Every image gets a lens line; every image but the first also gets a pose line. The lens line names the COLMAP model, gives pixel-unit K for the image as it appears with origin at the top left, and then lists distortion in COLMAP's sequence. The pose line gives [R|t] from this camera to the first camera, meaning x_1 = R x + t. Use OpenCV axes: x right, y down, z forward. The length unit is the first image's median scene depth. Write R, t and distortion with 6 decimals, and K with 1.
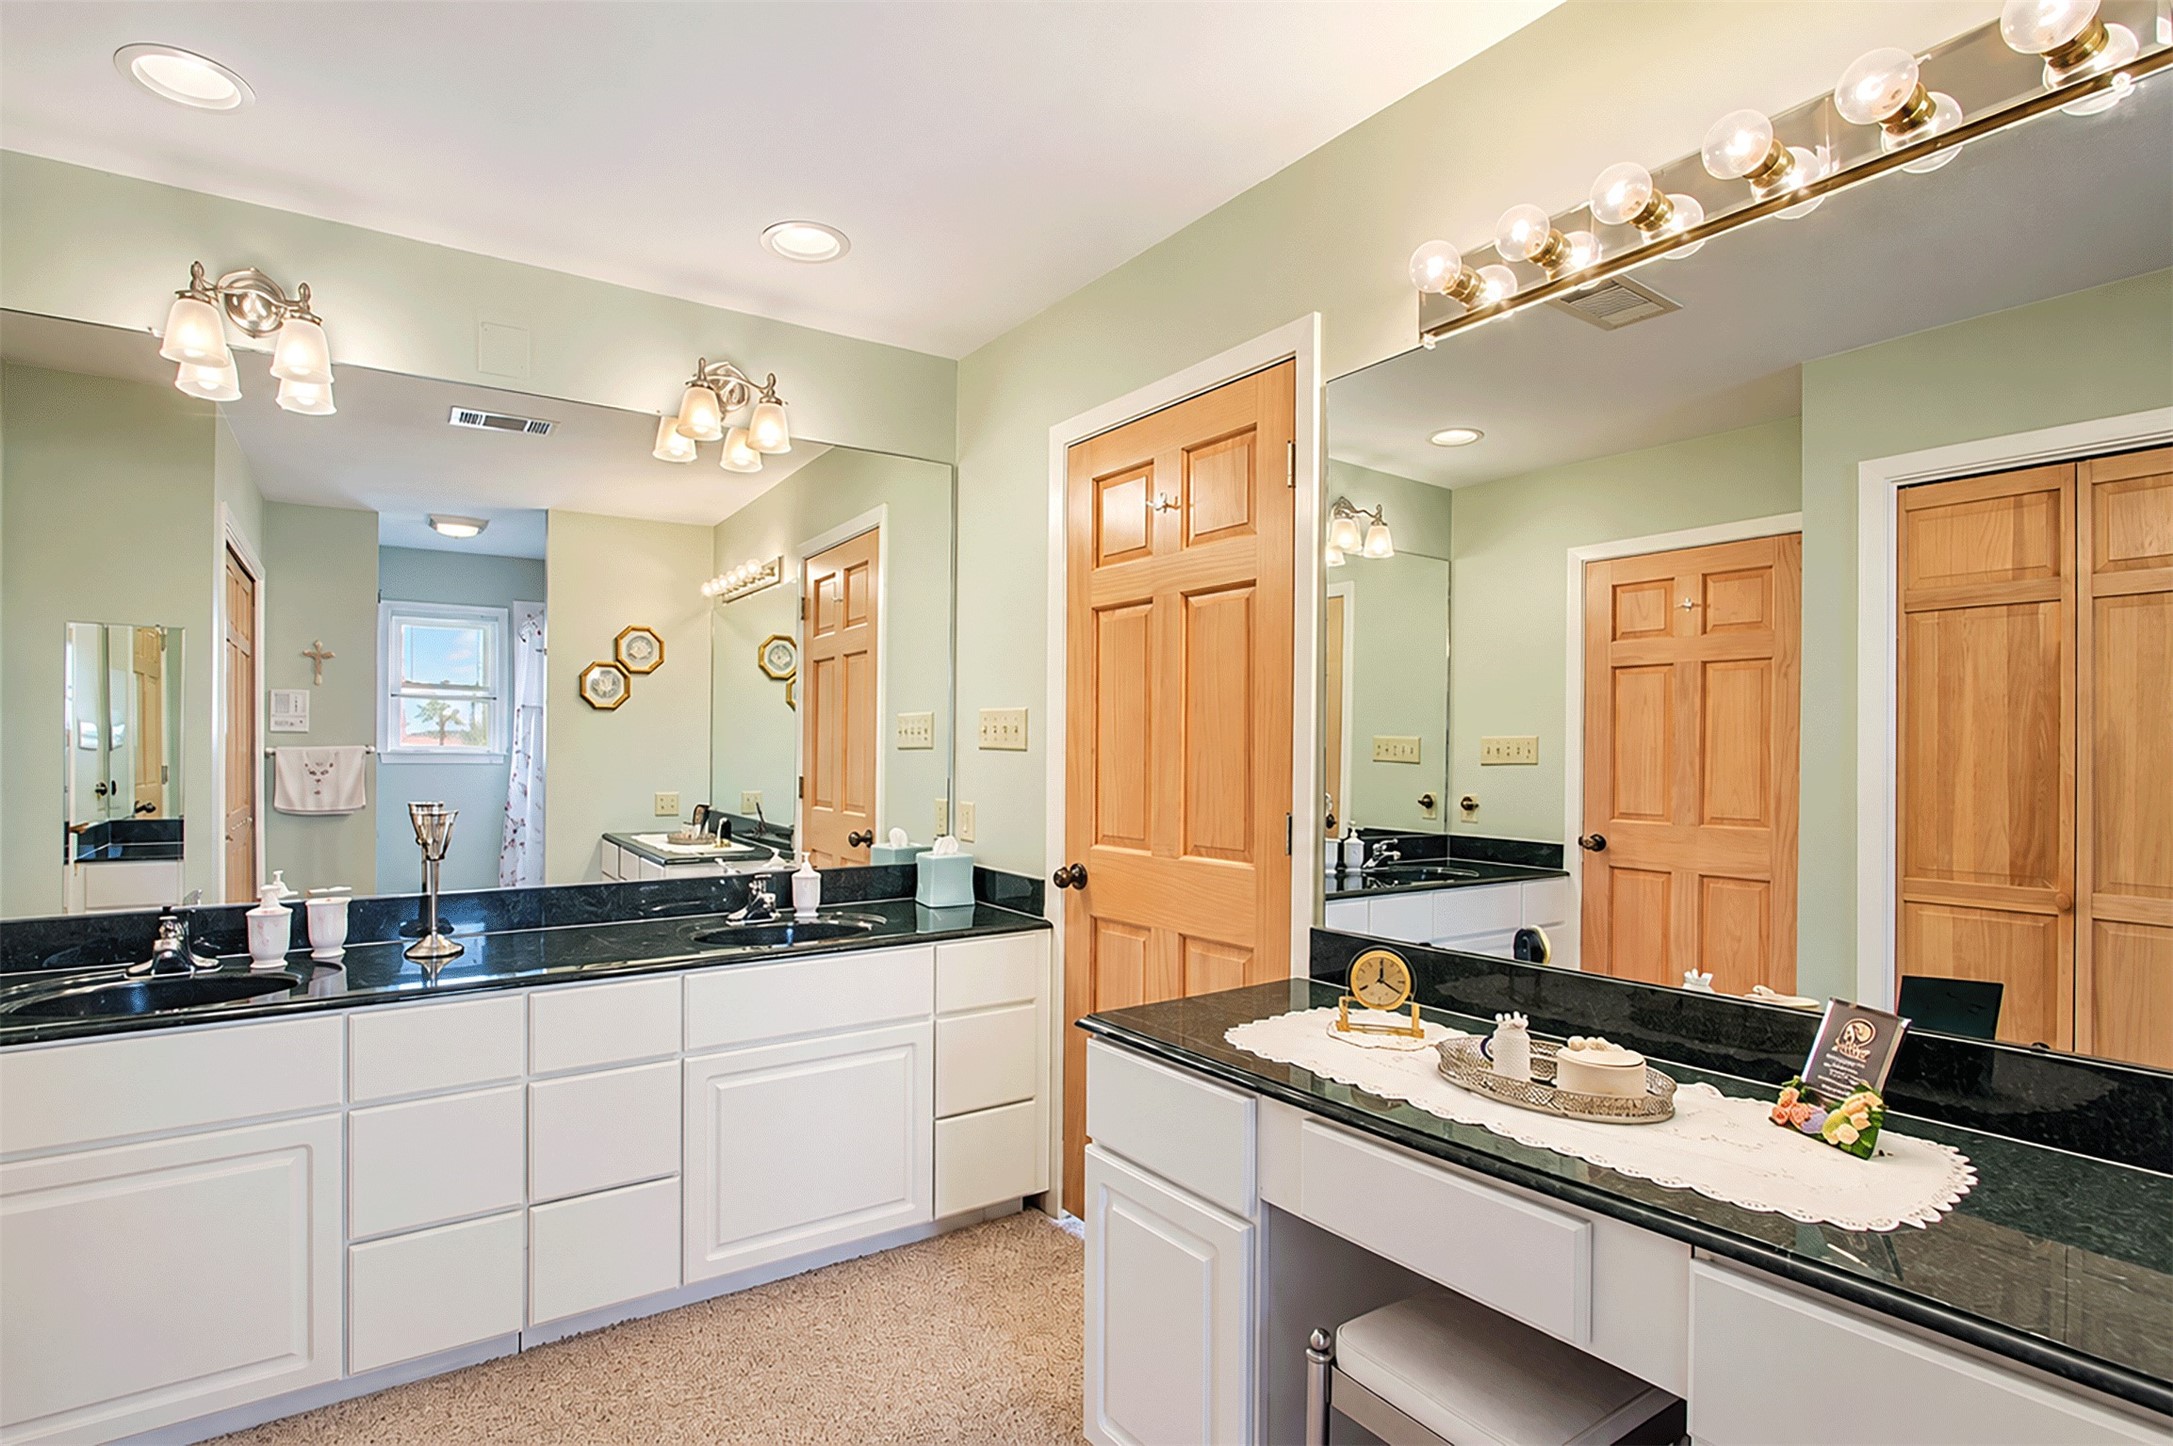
lens RADIAL K [[1044.7, 0, 1019.8], [0, 1044.7, 739.4], [0, 0, 1]] dist [0.000155, -0.000509]
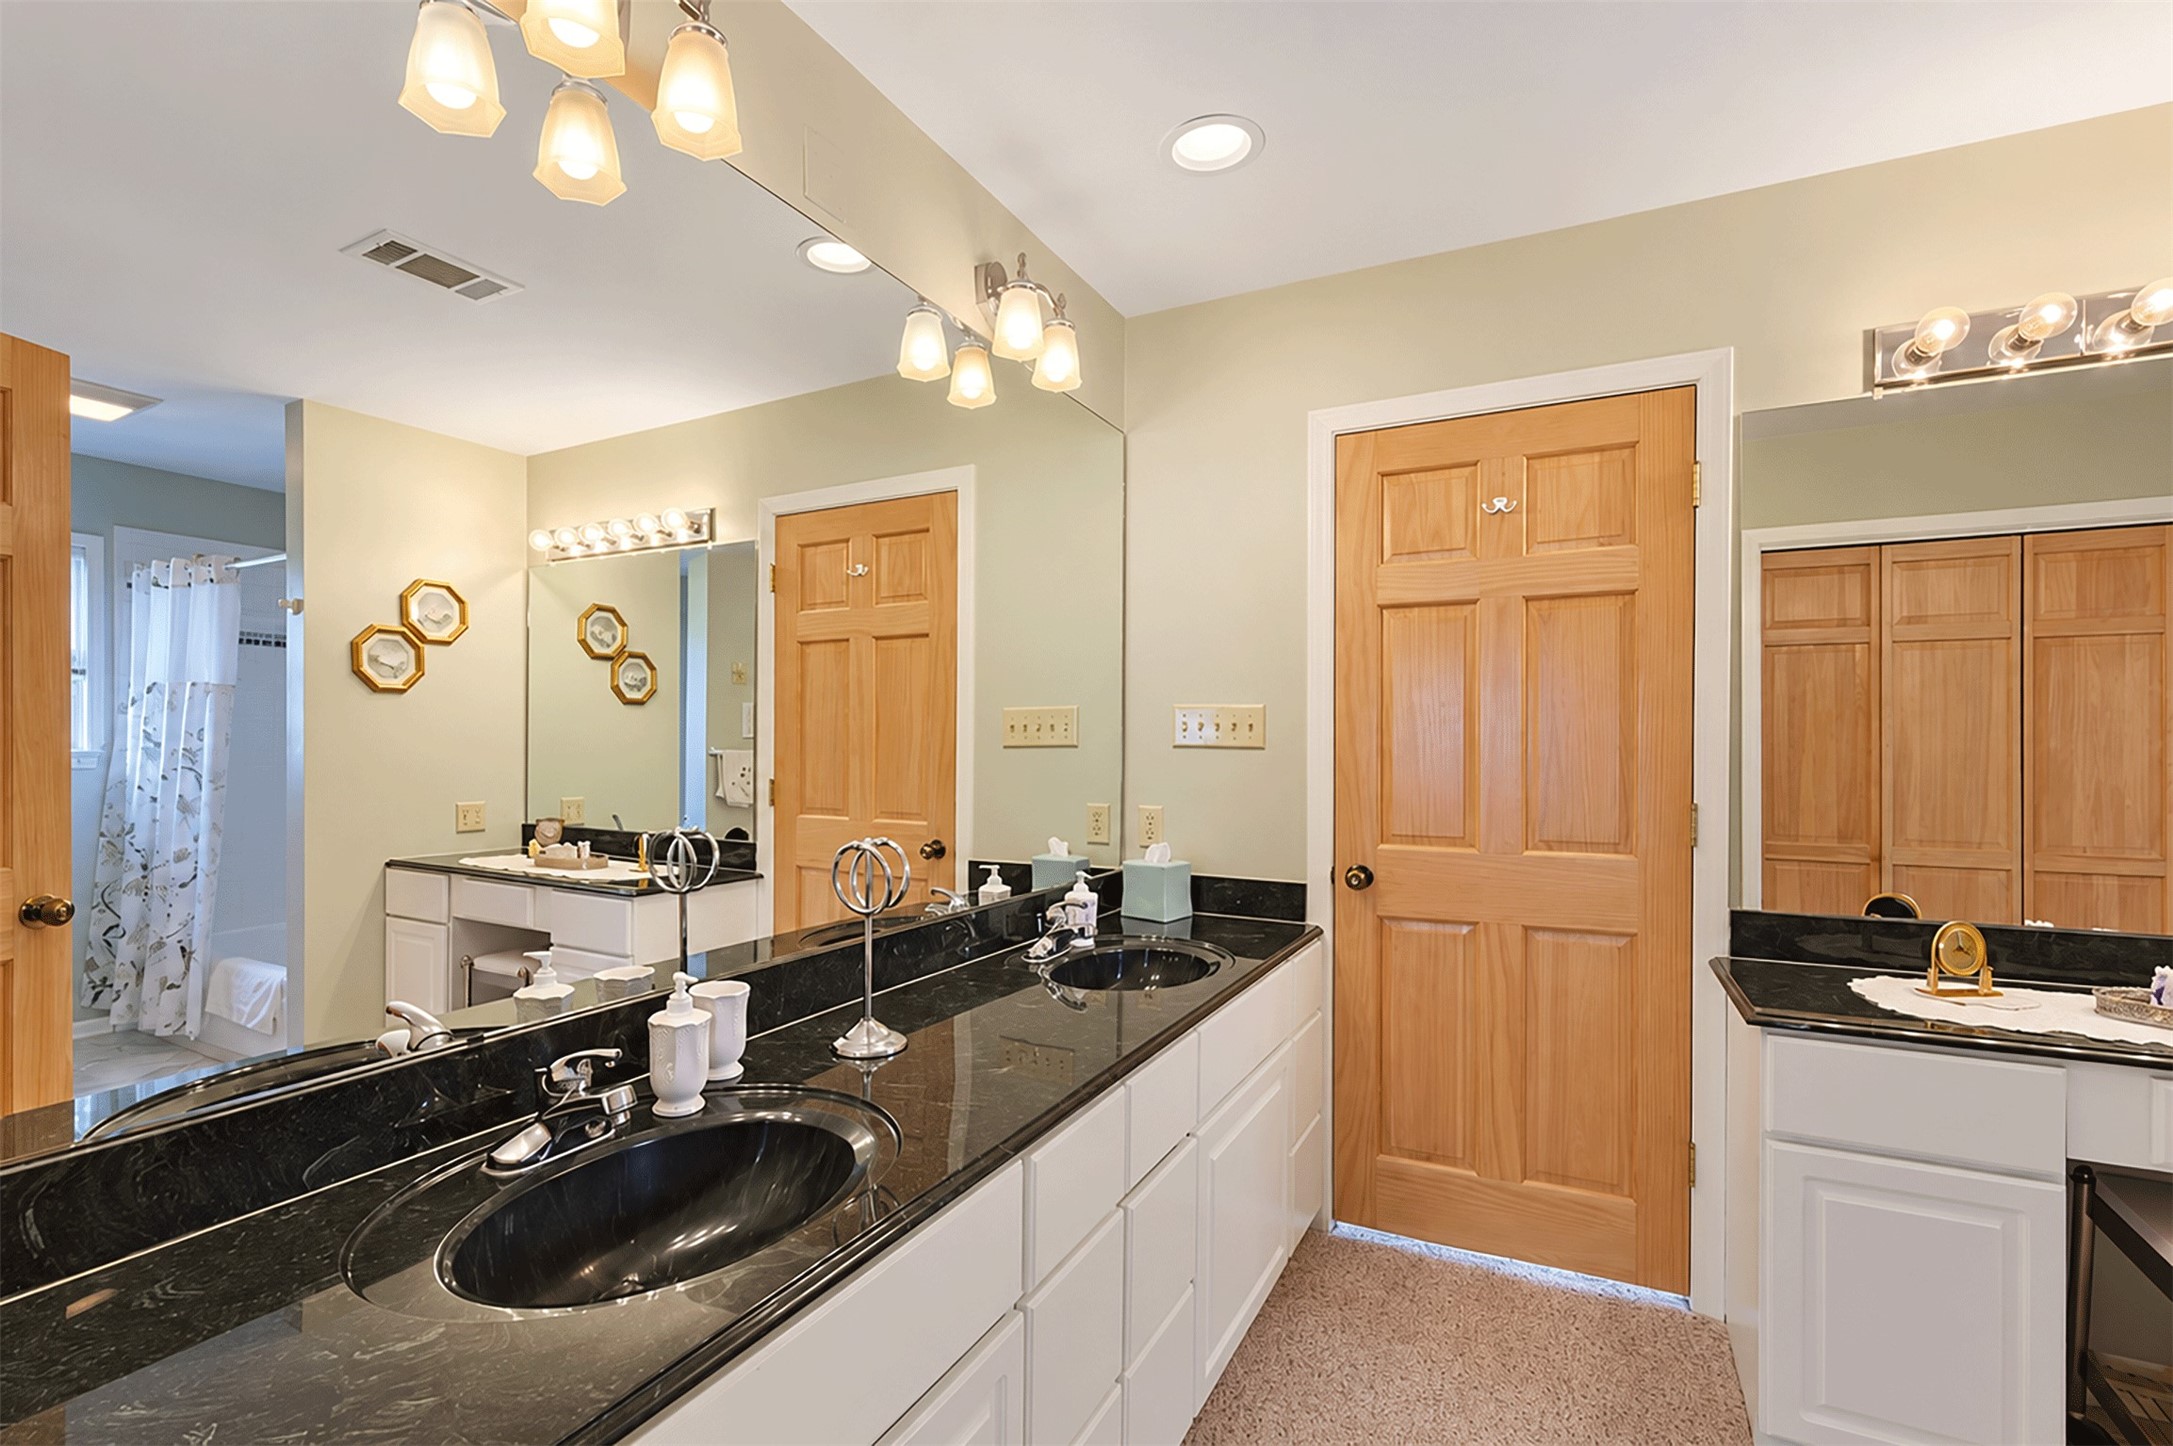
lens RADIAL K [[1024.9, 0, 1051.2], [0, 1024.9, 736.4], [0, 0, 1]] dist [0.016906, -0.000529]
pose [[0.876424, 0.005575, 0.481508, -0.650143], [-0.005316, 0.999984, -0.001901, 0.002998], [-0.481511, -0.000894, 0.876440, 0.296399]]
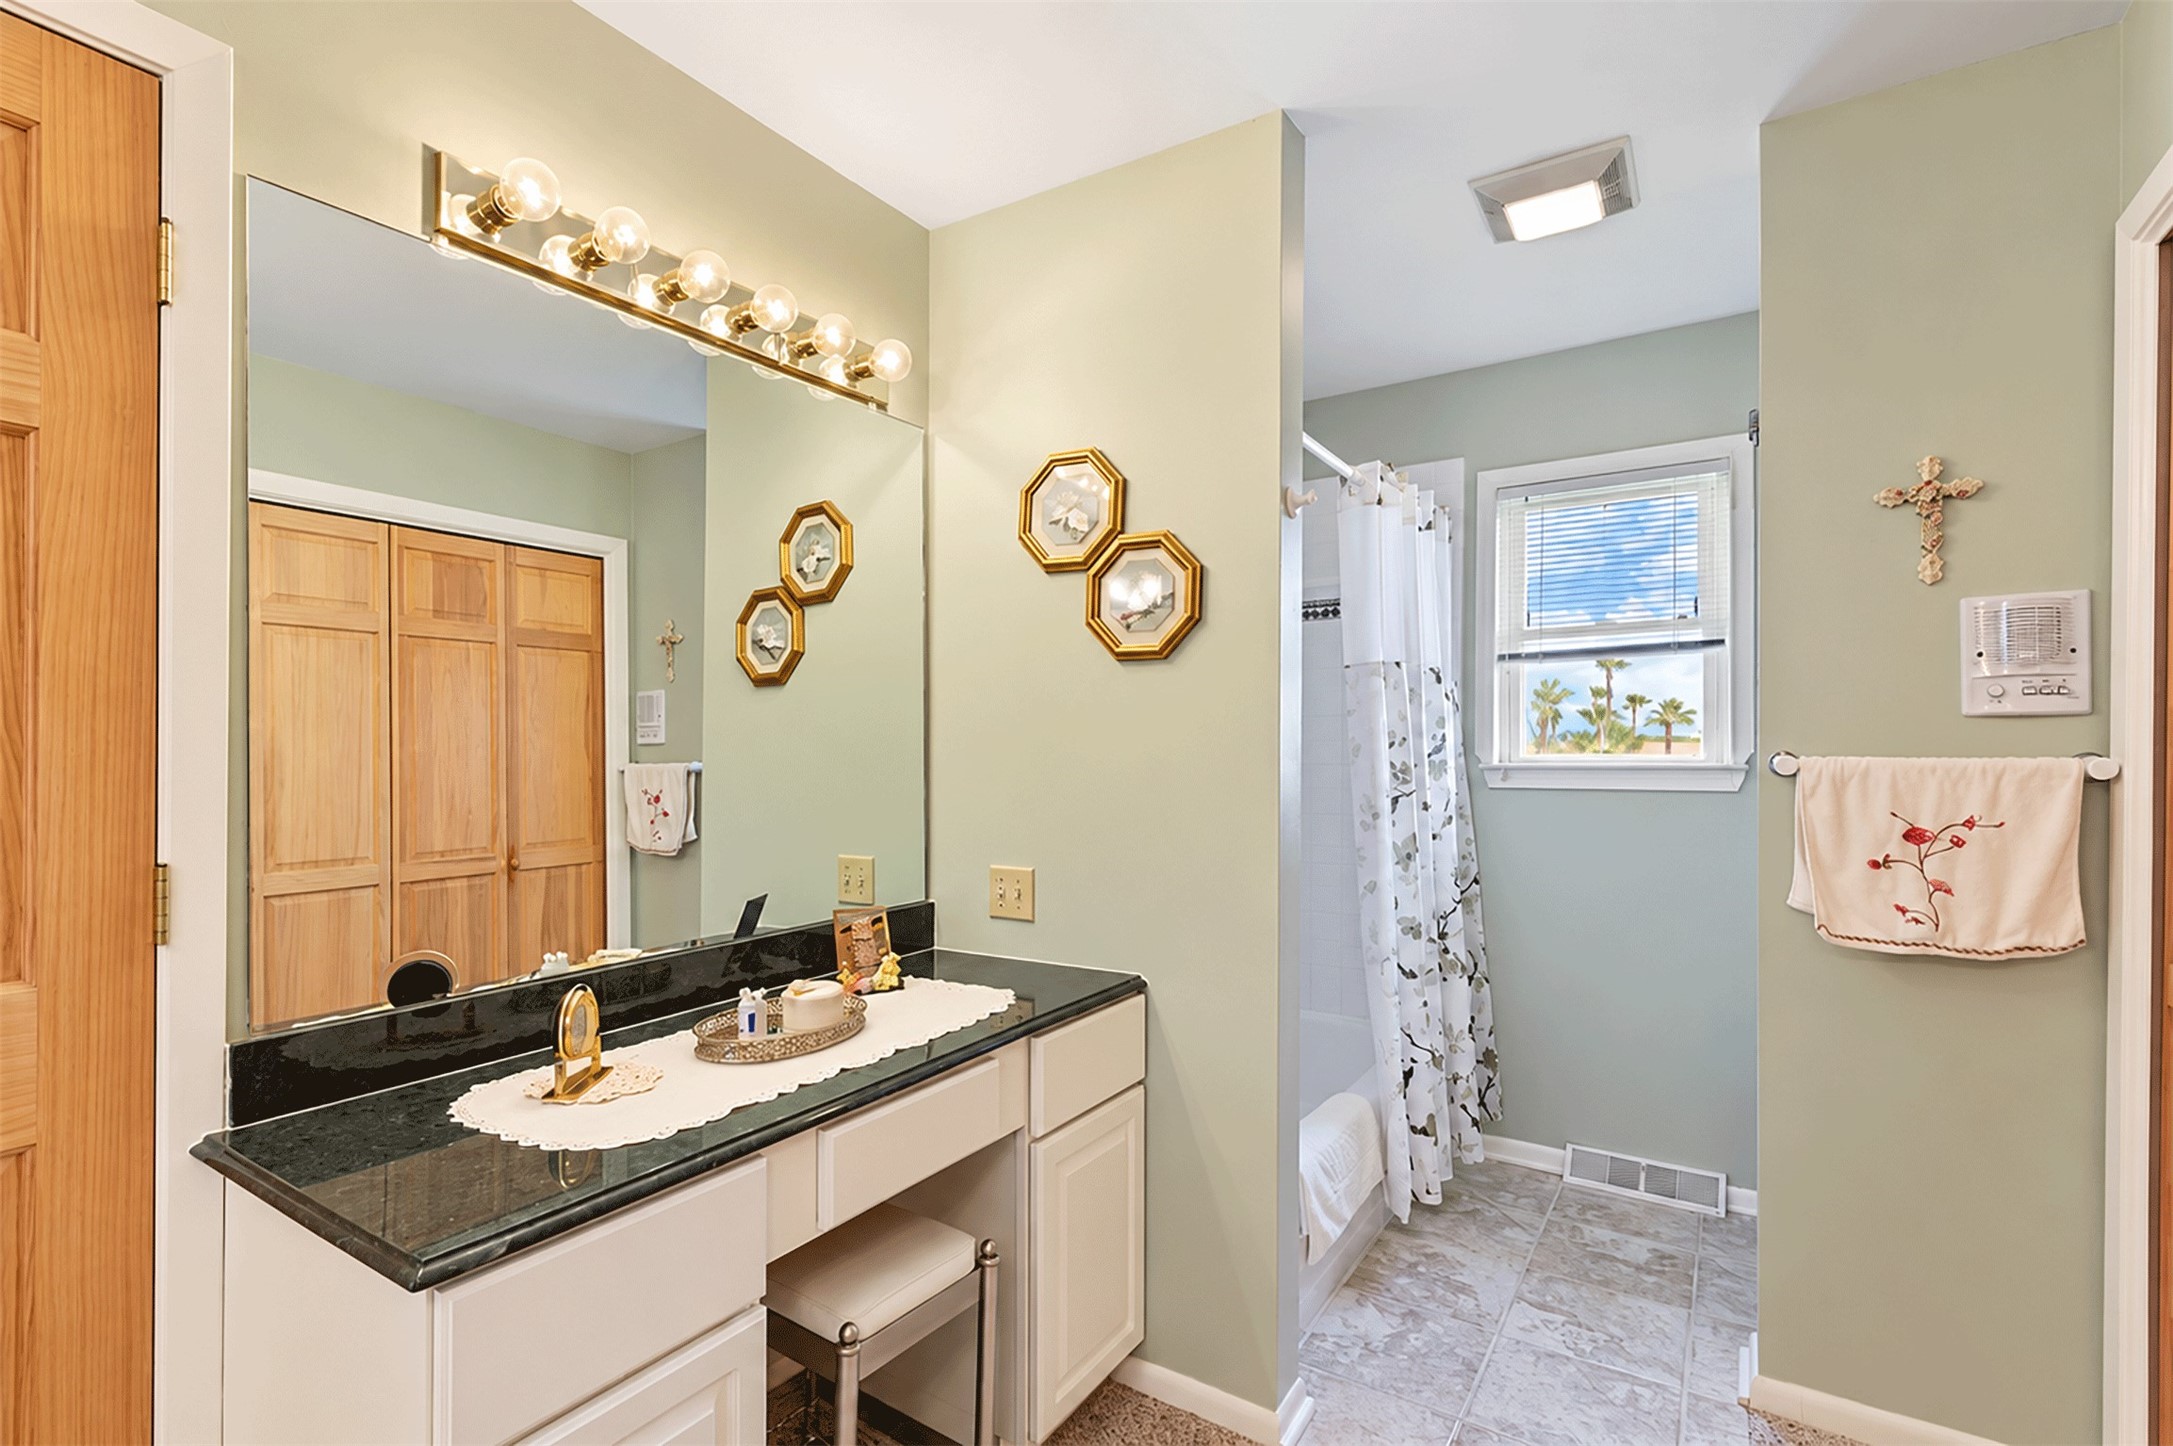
lens RADIAL K [[1024.9, 0, 1051.2], [0, 1024.9, 736.4], [0, 0, 1]] dist [0.016906, -0.000529]
pose [[-0.367262, 0.010333, 0.930060, -0.350297], [0.001048, 0.999942, -0.010696, 0.003958], [-0.930117, -0.002953, -0.367252, 0.583989]]
